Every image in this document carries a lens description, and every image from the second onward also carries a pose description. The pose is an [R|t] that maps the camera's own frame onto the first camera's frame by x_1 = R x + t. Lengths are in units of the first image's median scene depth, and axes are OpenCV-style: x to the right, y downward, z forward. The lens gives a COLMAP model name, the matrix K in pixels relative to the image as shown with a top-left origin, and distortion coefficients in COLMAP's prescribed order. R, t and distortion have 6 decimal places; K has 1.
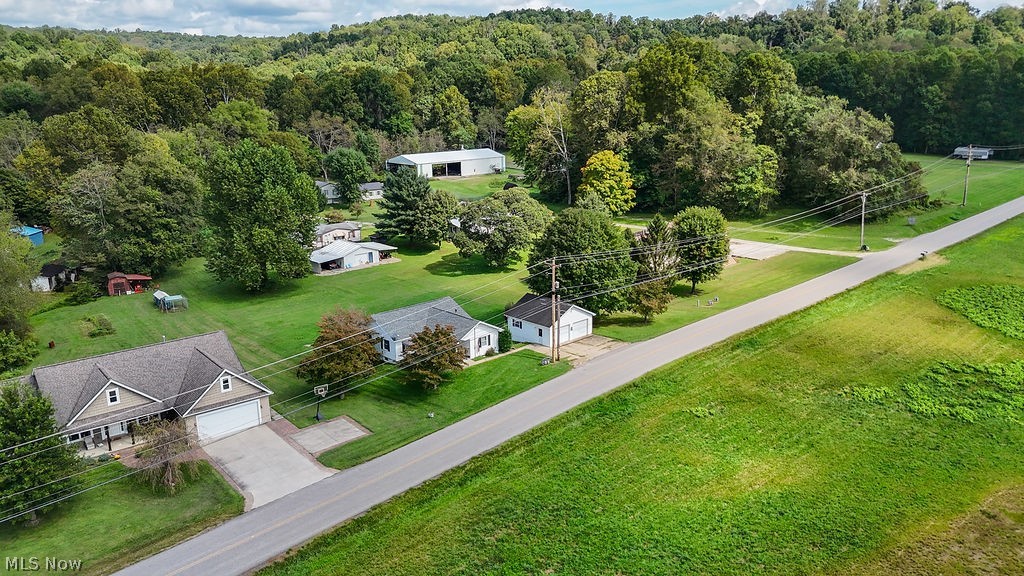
lens RADIAL K [[762.7, 0, 515.9], [0, 762.7, 292.4], [0, 0, 1]] dist [0.051863, -0.043590]
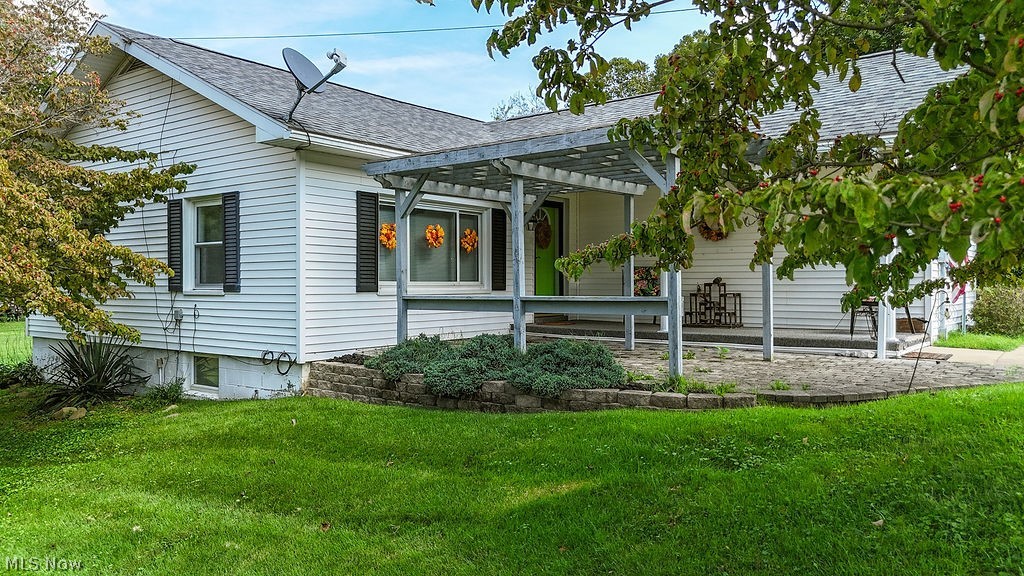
lens RADIAL K [[762.7, 0, 506.6], [0, 762.7, 285.7], [0, 0, 1]] dist [0.051863, -0.043590]
pose [[0.986869, 0.010705, 0.161167, -0.133341], [0.031214, 0.966353, -0.255319, 0.098766], [-0.158477, 0.256997, 0.953330, 0.816058]]
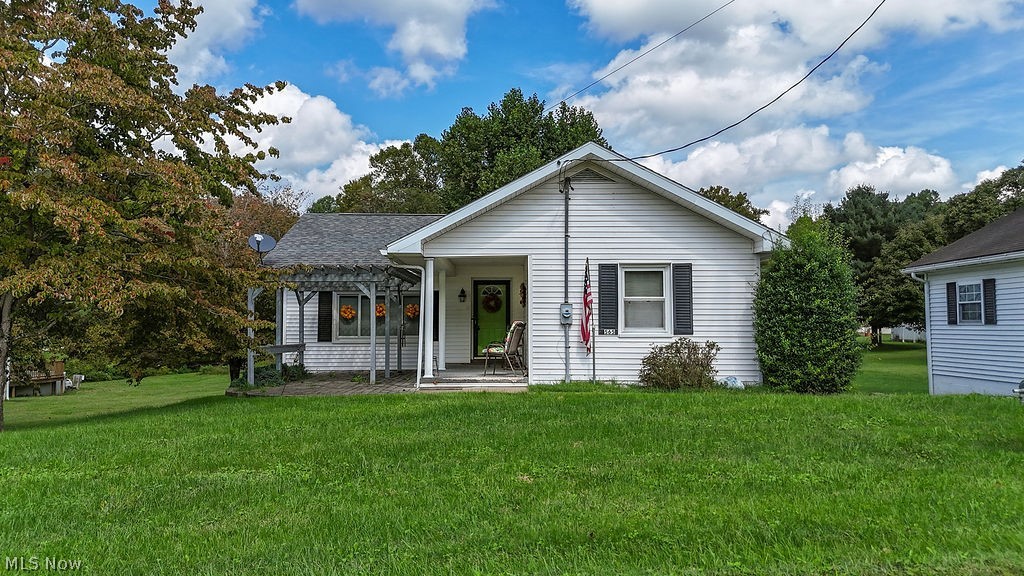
lens RADIAL K [[762.7, 0, 505.5], [0, 762.7, 291.4], [0, 0, 1]] dist [0.051863, -0.043590]
pose [[0.732267, -0.022792, -0.680636, 0.043483], [-0.179745, 0.957532, -0.225444, 0.096748], [0.656869, 0.287426, 0.697072, 0.804215]]
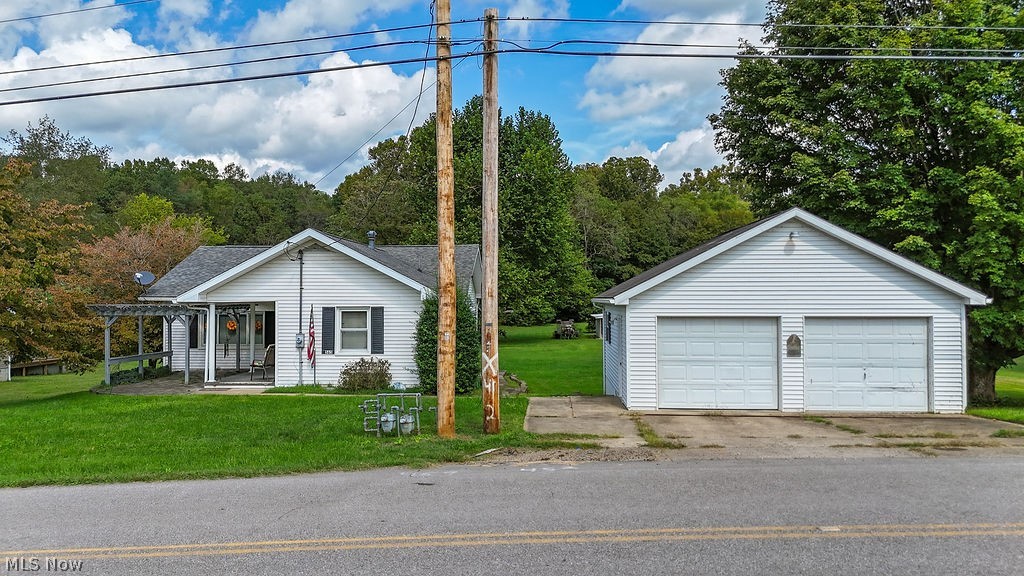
lens RADIAL K [[762.7, 0, 511.0], [0, 762.7, 289.4], [0, 0, 1]] dist [0.051863, -0.043590]
pose [[0.690229, 0.002661, -0.723586, 0.156984], [-0.190477, 0.965393, -0.178145, 0.079229], [0.698070, 0.260787, 0.666849, 0.805792]]
